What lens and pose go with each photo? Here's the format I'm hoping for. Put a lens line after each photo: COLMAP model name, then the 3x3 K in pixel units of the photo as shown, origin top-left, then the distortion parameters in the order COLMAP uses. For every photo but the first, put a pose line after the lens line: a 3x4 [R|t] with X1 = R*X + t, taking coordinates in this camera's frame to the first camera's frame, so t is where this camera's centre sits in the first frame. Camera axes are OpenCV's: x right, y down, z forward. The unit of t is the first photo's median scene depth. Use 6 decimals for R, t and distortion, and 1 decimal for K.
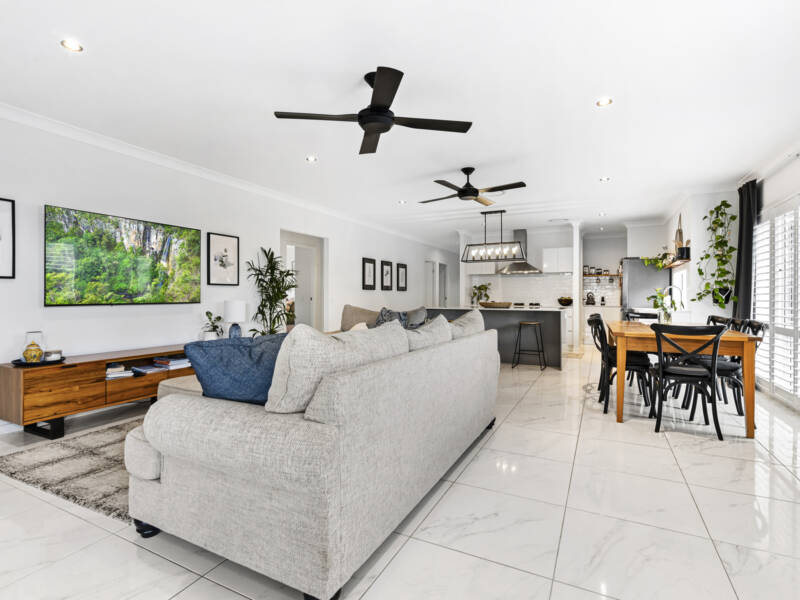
lens RADIAL K [[407.9, 0, 398.7], [0, 407.9, 296.5], [0, 0, 1]] dist [0.000467, -0.000892]
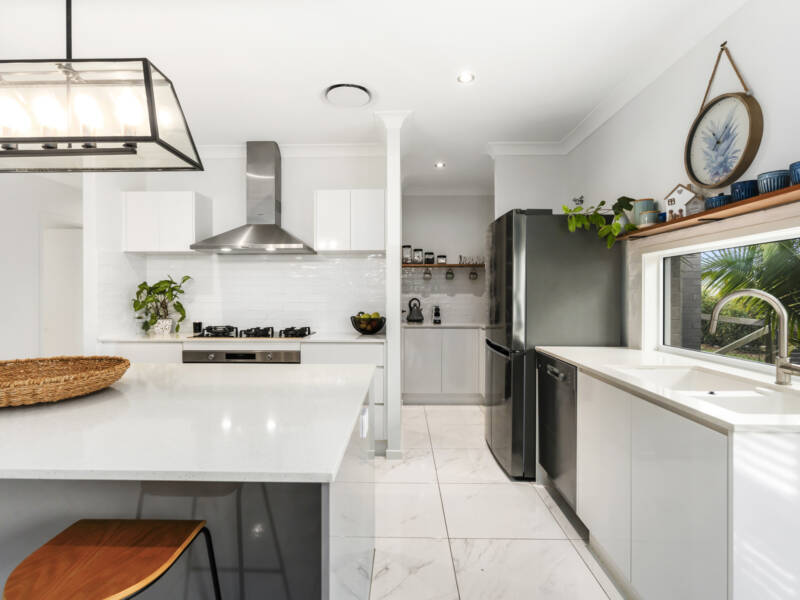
lens RADIAL K [[407.9, 0, 399.1], [0, 407.9, 298.3], [0, 0, 1]] dist [0.000467, -0.000892]
pose [[0.897363, -0.006447, 0.441245, 0.236893], [0.001404, 0.999930, 0.011754, -0.016759], [-0.441290, -0.009929, 0.897309, 0.573929]]
